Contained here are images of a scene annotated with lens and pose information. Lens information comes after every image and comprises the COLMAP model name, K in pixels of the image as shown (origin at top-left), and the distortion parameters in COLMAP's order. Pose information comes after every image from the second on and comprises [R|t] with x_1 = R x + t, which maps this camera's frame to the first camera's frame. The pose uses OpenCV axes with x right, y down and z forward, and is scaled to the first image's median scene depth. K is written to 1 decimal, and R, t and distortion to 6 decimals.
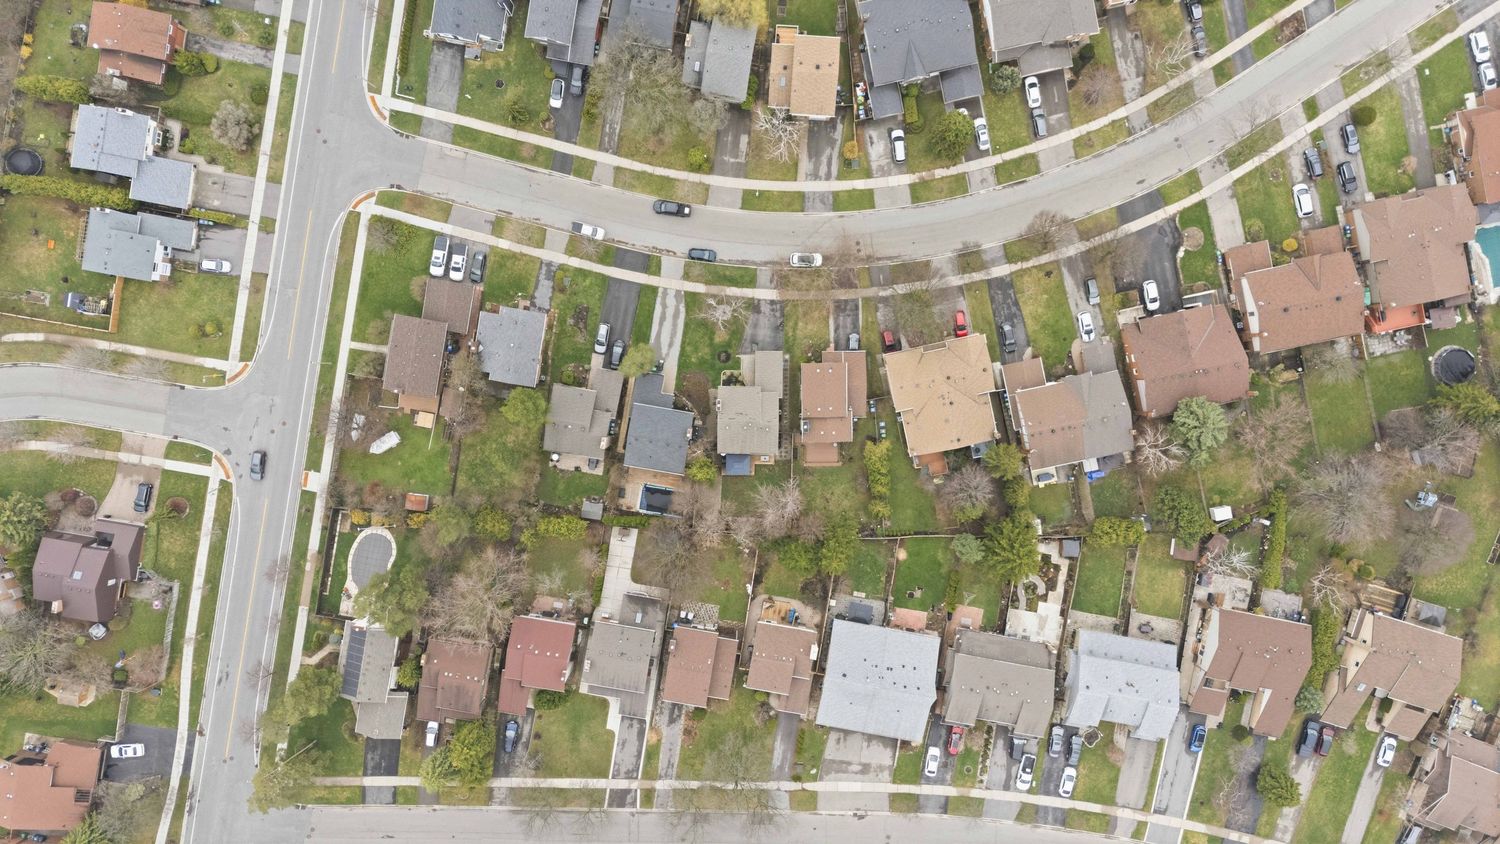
lens RADIAL K [[1088.2, 0, 756.0], [0, 1088.2, 413.7], [0, 0, 1]] dist [0.065247, -0.066718]
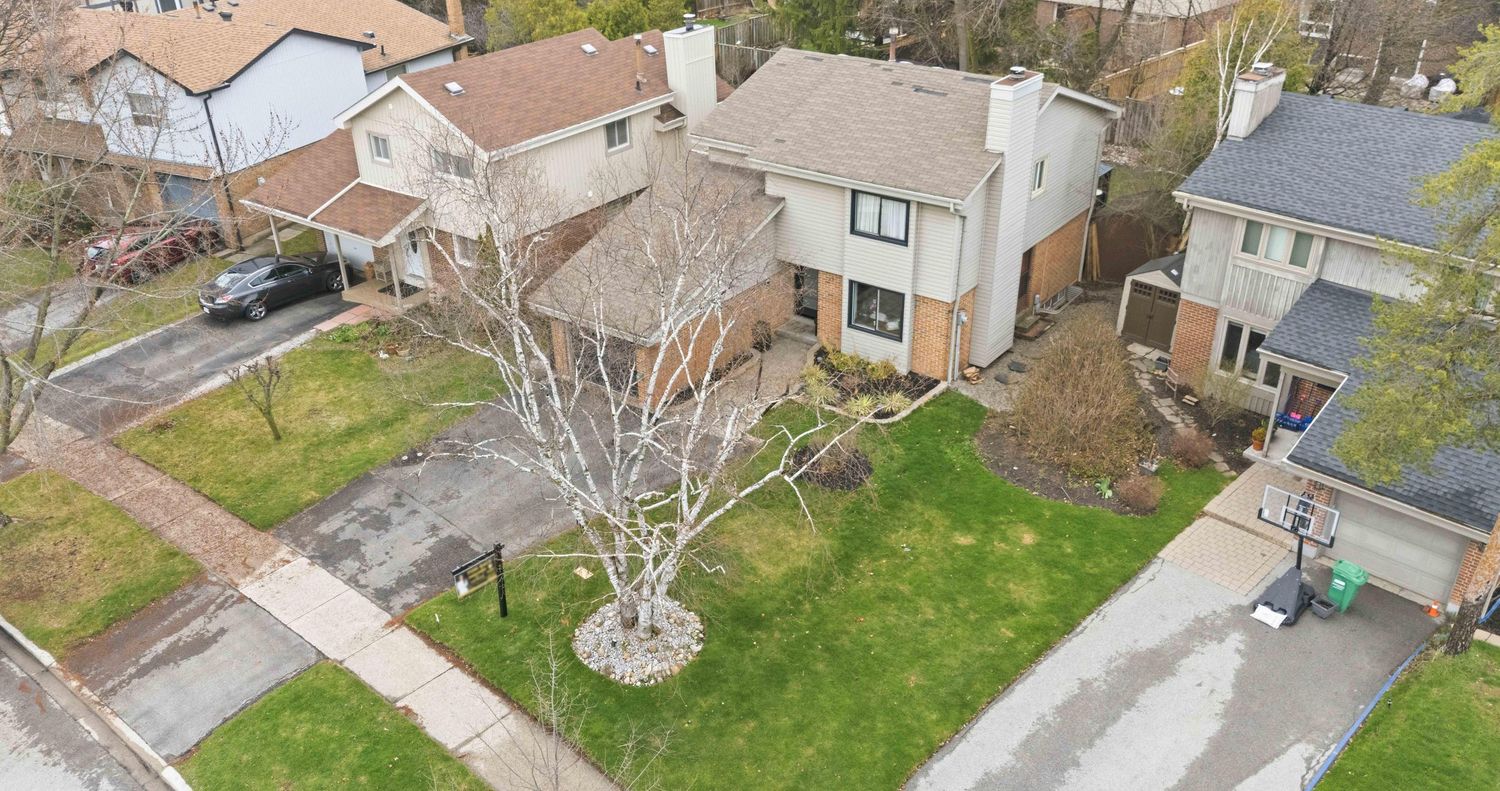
lens RADIAL K [[1158.3, 0, 746.9], [0, 1158.3, 390.7], [0, 0, 1]] dist [0.042553, -0.011576]
pose [[-0.806167, -0.270120, 0.526432, -0.102704], [0.590340, -0.427226, 0.684819, -0.165786], [0.039922, 0.862852, 0.503878, 0.909585]]
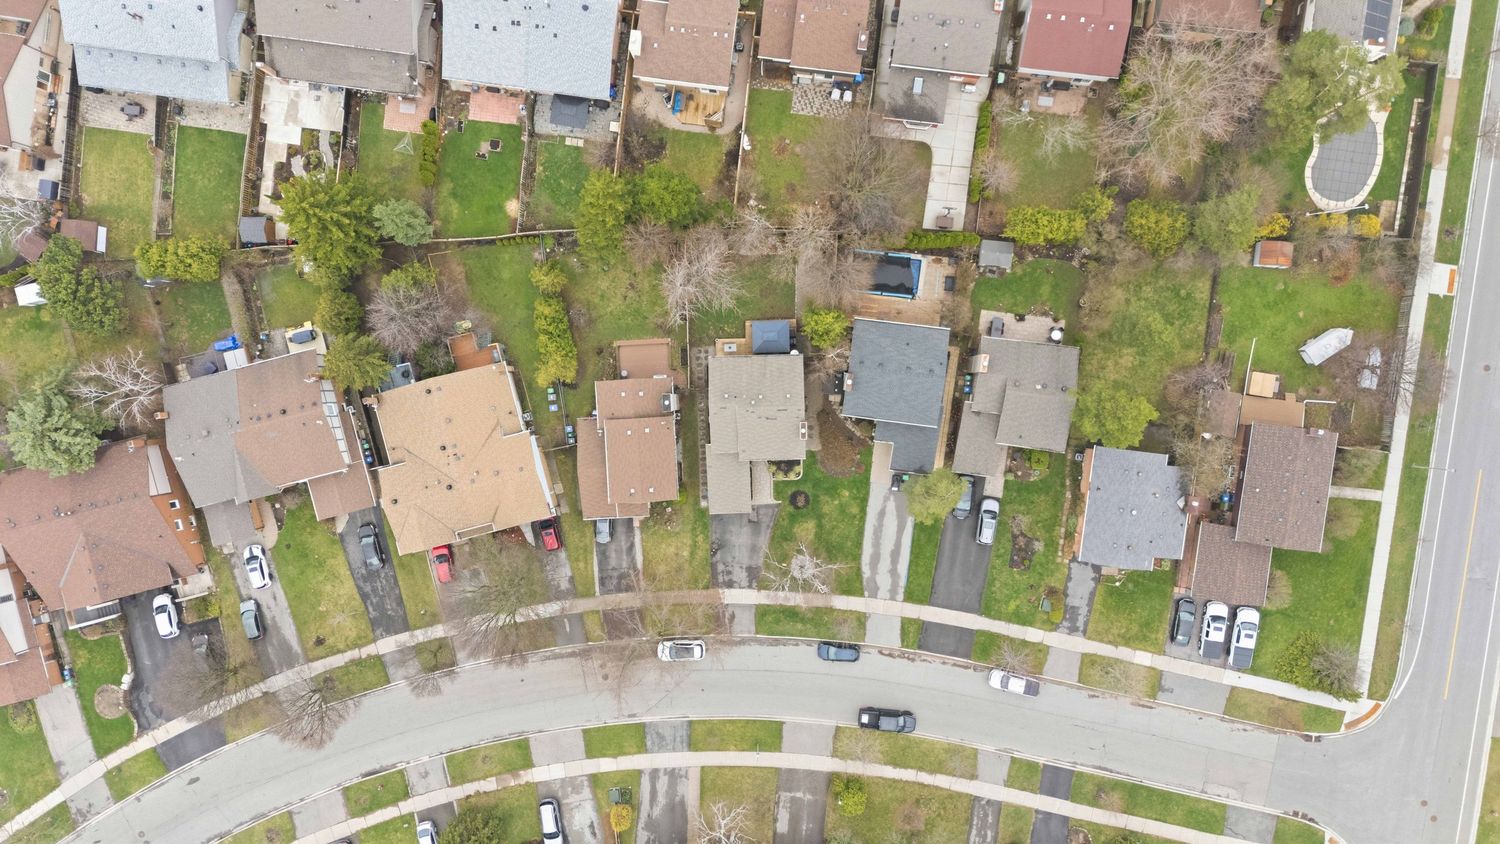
lens RADIAL K [[1088.2, 0, 748.7], [0, 1088.2, 423.3], [0, 0, 1]] dist [0.065247, -0.066718]
pose [[-0.998521, 0.041307, 0.035362, -0.024003], [-0.043646, -0.996721, -0.068135, 0.039895], [0.032432, -0.069577, 0.997049, 0.348736]]
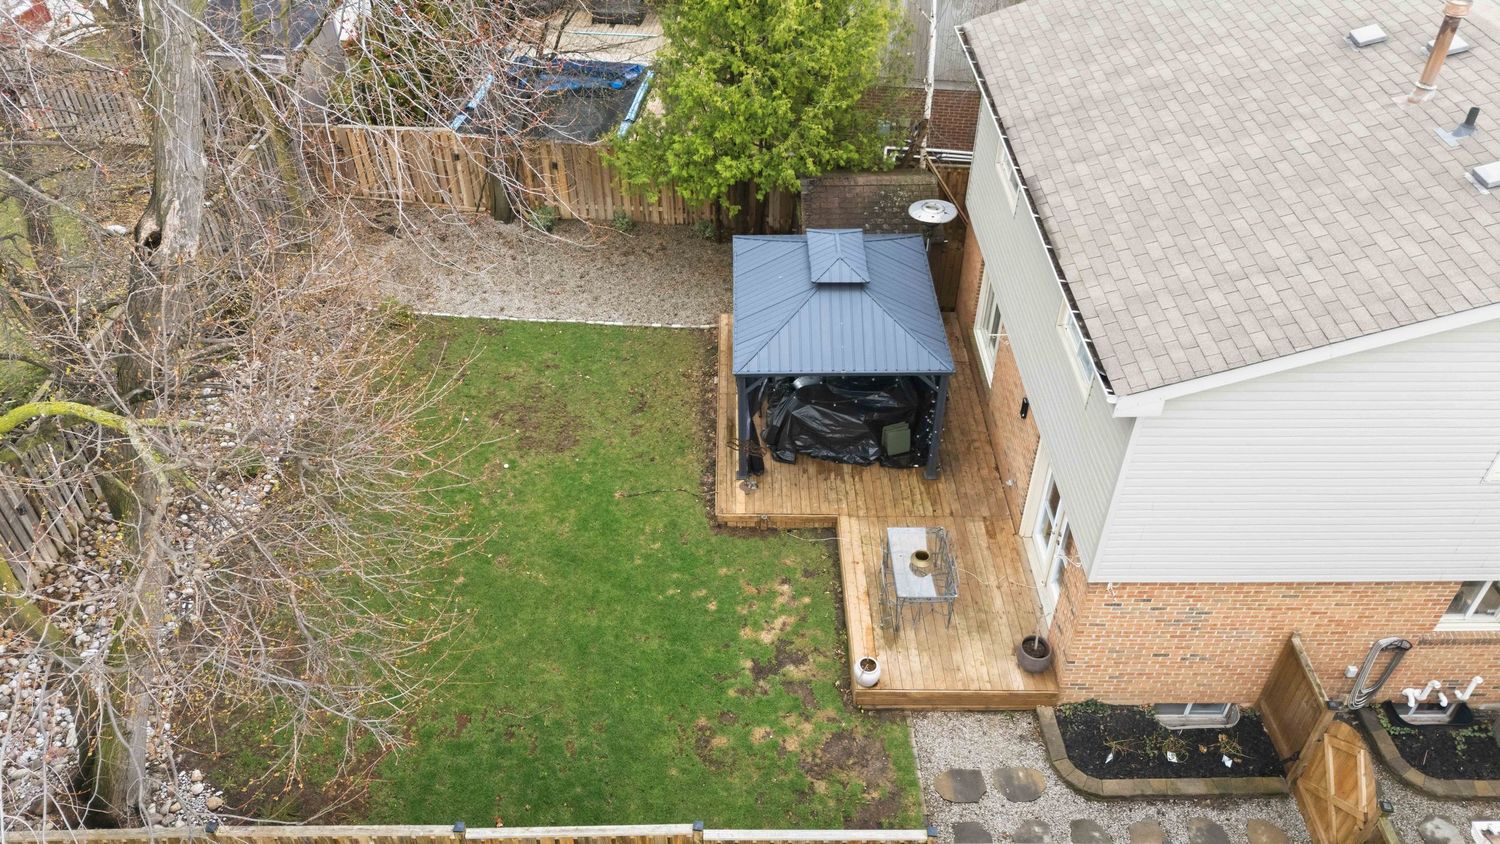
lens RADIAL K [[1088.2, 0, 747.5], [0, 1088.2, 428.6], [0, 0, 1]] dist [0.065247, -0.066718]
pose [[0.022956, 0.651168, -0.758586, 0.064690], [-0.998893, -0.016221, -0.044153, 0.058425], [-0.041056, 0.758760, 0.650075, 0.936055]]
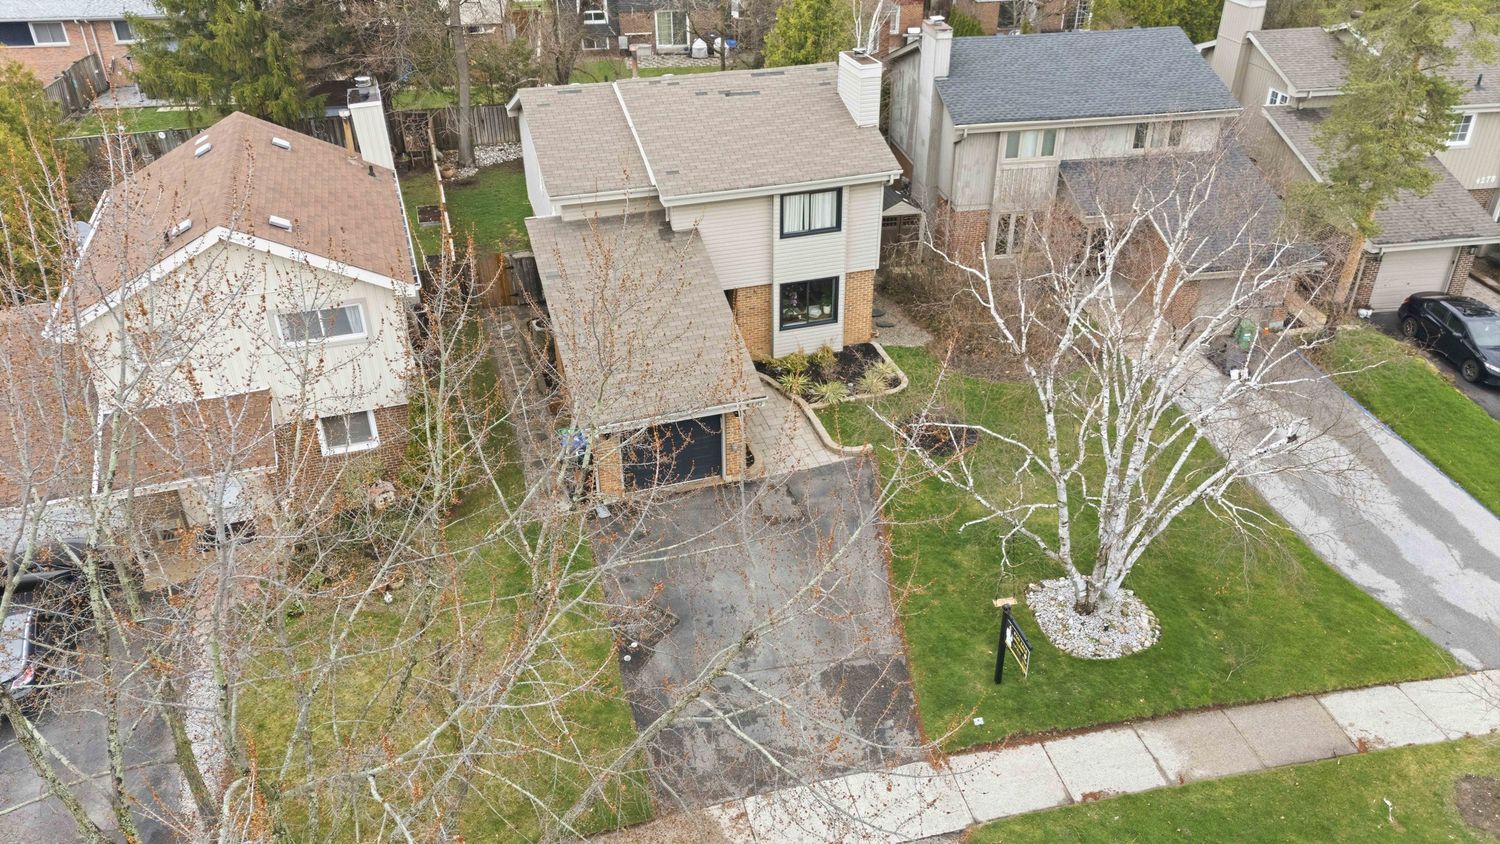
lens RADIAL K [[1088.2, 0, 750.2], [0, 1088.2, 434.8], [0, 0, 1]] dist [0.065247, -0.066718]
pose [[-0.950937, 0.165851, -0.261175, 0.039985], [-0.309352, -0.522097, 0.794805, -0.173544], [-0.004539, 0.836605, 0.547788, 0.911751]]
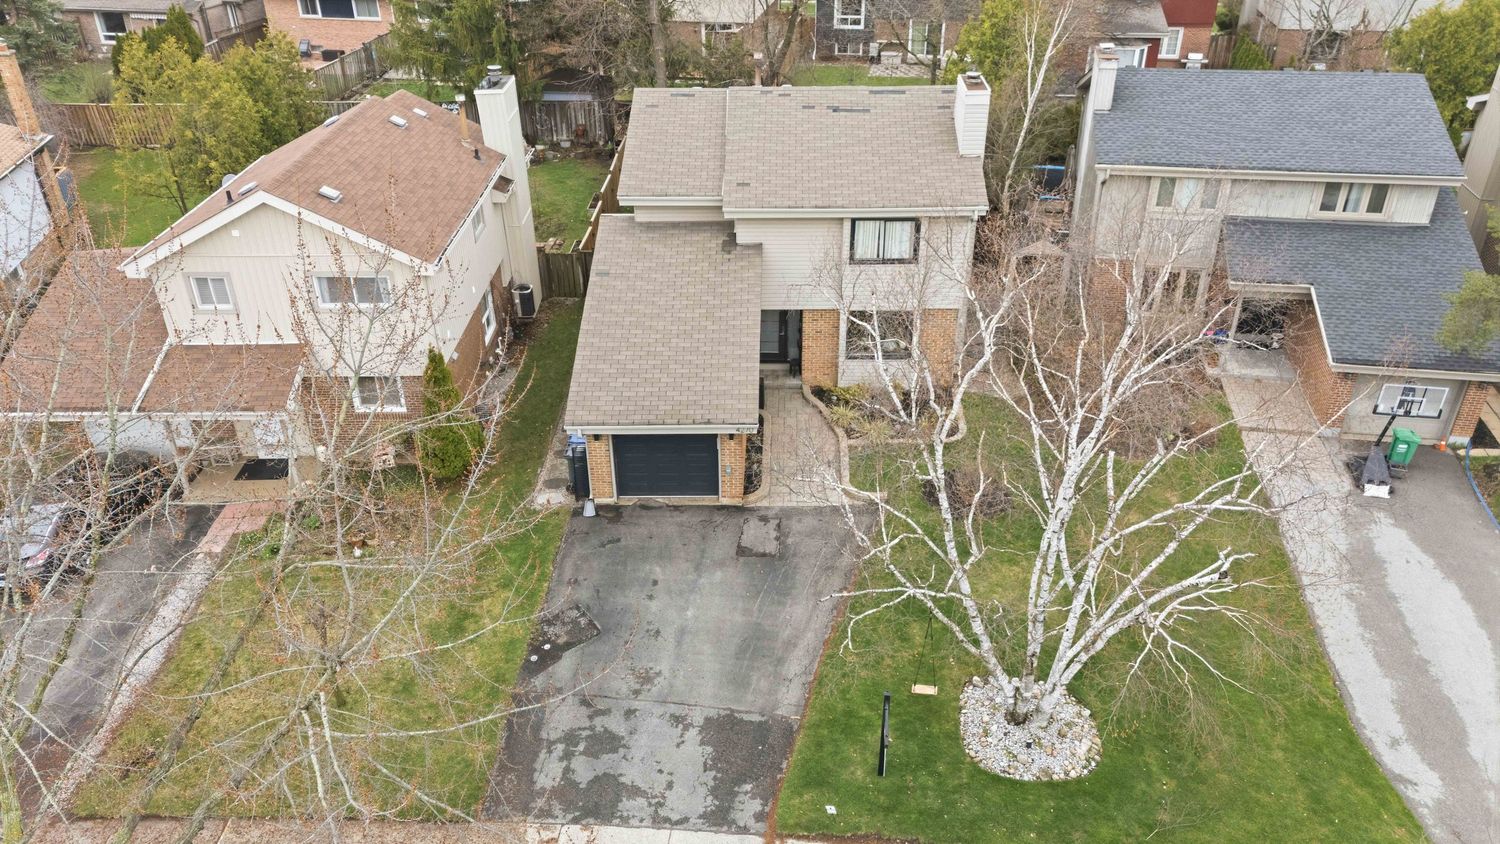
lens RADIAL K [[1088.2, 0, 747.9], [0, 1088.2, 433.4], [0, 0, 1]] dist [0.065247, -0.066718]
pose [[-0.999847, -0.000406, 0.017501, -0.001990], [0.014899, -0.544657, 0.838526, -0.174240], [0.009192, 0.838659, 0.544580, 0.911735]]
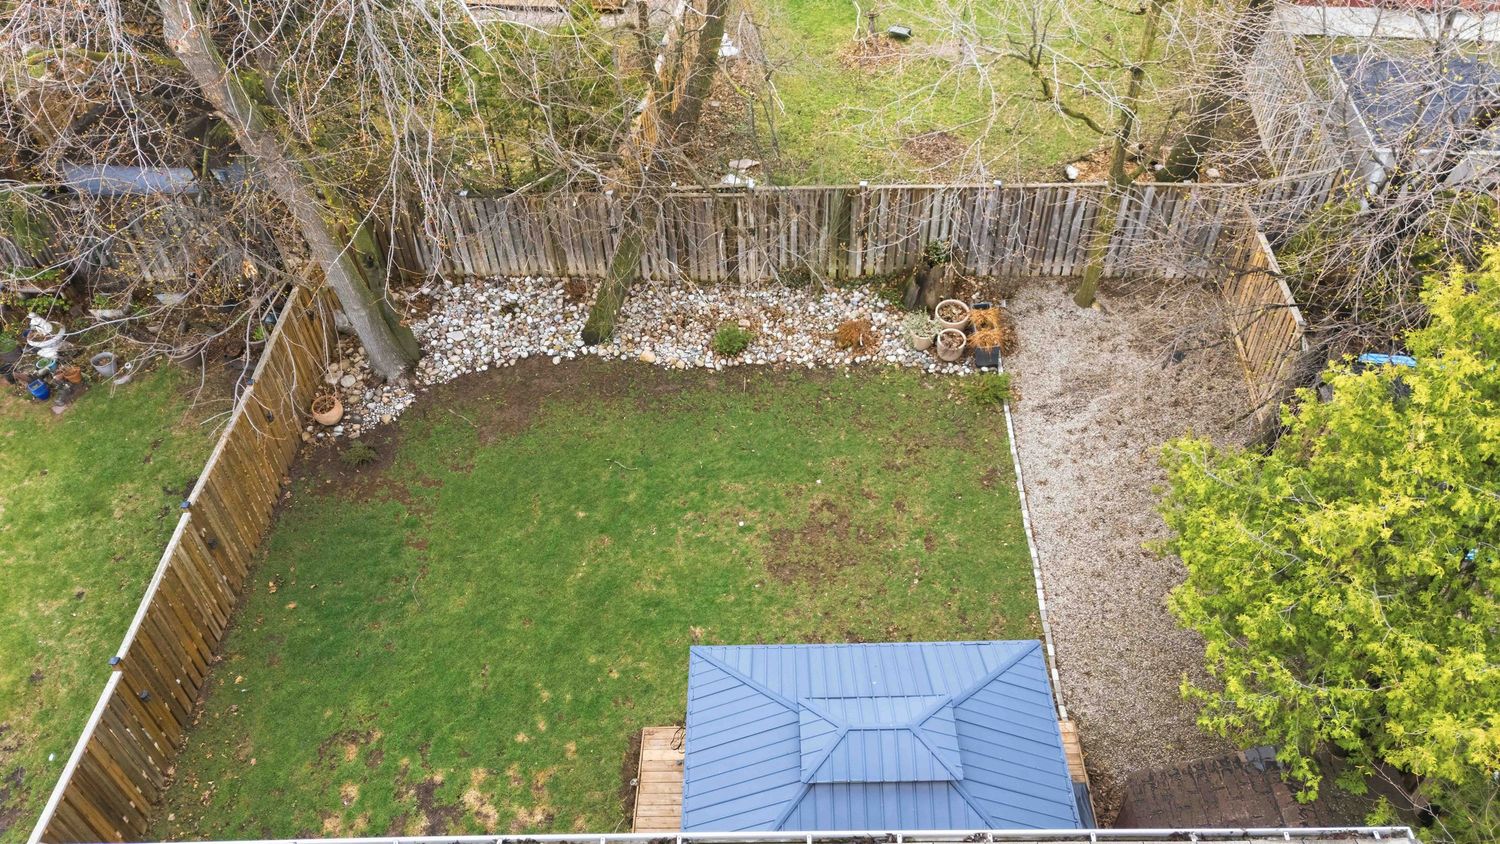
lens RADIAL K [[1088.2, 0, 752.8], [0, 1088.2, 398.0], [0, 0, 1]] dist [0.065247, -0.066718]
pose [[-0.999148, 0.038486, 0.014871, -0.011394], [-0.016662, -0.706109, 0.707907, 0.017940], [0.037745, 0.707056, 0.706149, 0.931014]]
